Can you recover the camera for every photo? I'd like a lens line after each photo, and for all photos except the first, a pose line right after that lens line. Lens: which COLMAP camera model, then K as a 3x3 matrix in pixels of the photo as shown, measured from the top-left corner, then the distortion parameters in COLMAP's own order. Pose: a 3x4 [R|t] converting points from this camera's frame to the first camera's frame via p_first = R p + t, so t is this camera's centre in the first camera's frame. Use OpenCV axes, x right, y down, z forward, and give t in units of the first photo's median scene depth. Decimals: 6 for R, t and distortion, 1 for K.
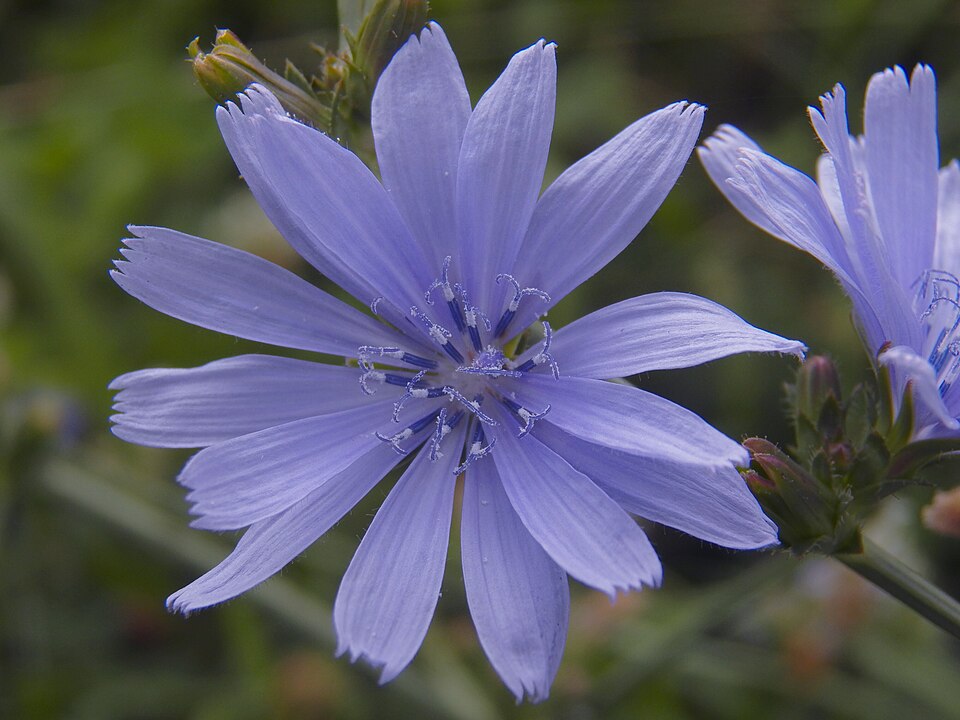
lens RADIAL K [[2352.9, 0, 480.0], [0, 2352.9, 360.0], [0, 0, 1]] dist [-0.223058, -0.995858]
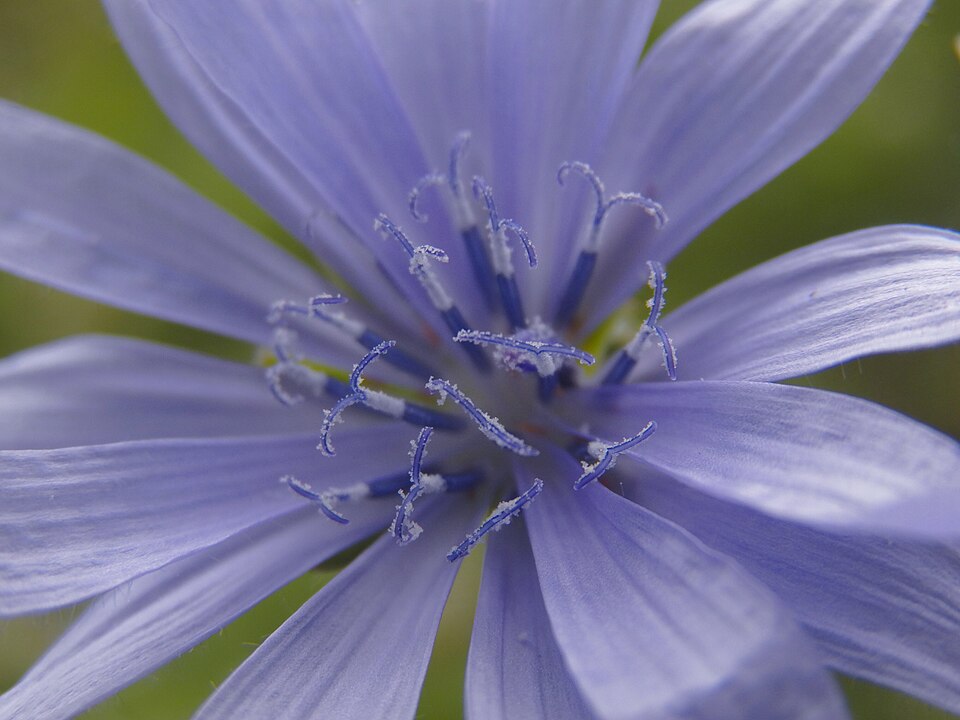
lens RADIAL K [[2352.9, 0, 480.0], [0, 2352.9, 360.0], [0, 0, 1]] dist [-0.223058, -0.995858]
pose [[0.995778, 0.054729, -0.073688, 0.028614], [-0.065998, 0.984842, -0.160407, 0.082116], [0.063792, 0.164593, 0.984296, 0.518446]]
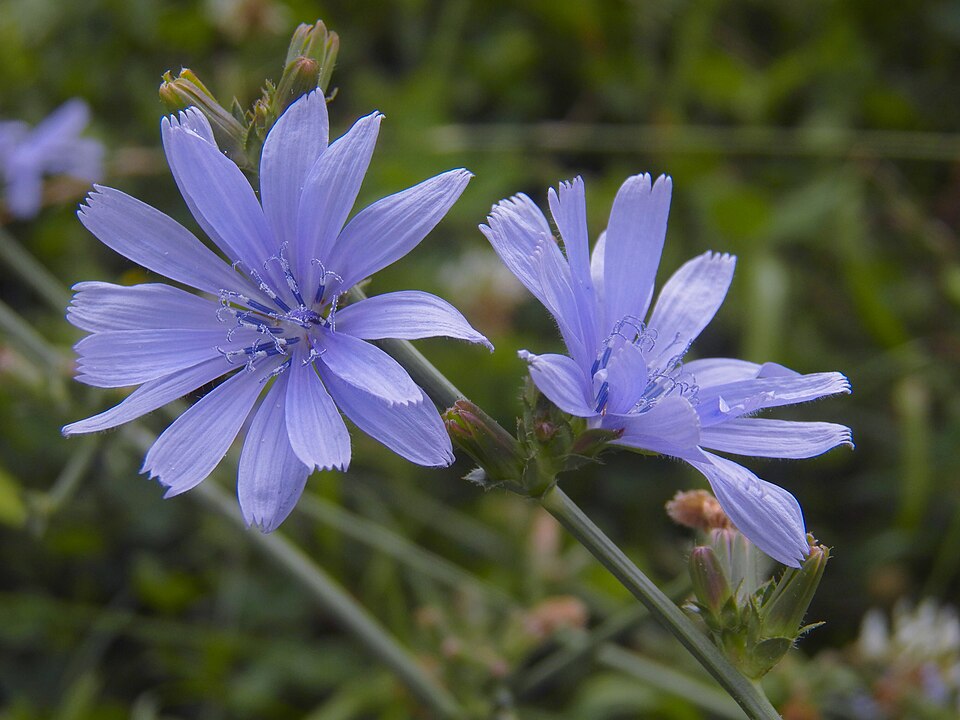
lens RADIAL K [[2352.9, 0, 480.0], [0, 2352.9, 360.0], [0, 0, 1]] dist [-0.223058, -0.995858]
pose [[0.971152, 0.191275, -0.142399, 0.336007], [-0.193940, 0.981001, -0.004947, 0.013994], [0.138747, 0.032422, 0.989797, -0.474062]]
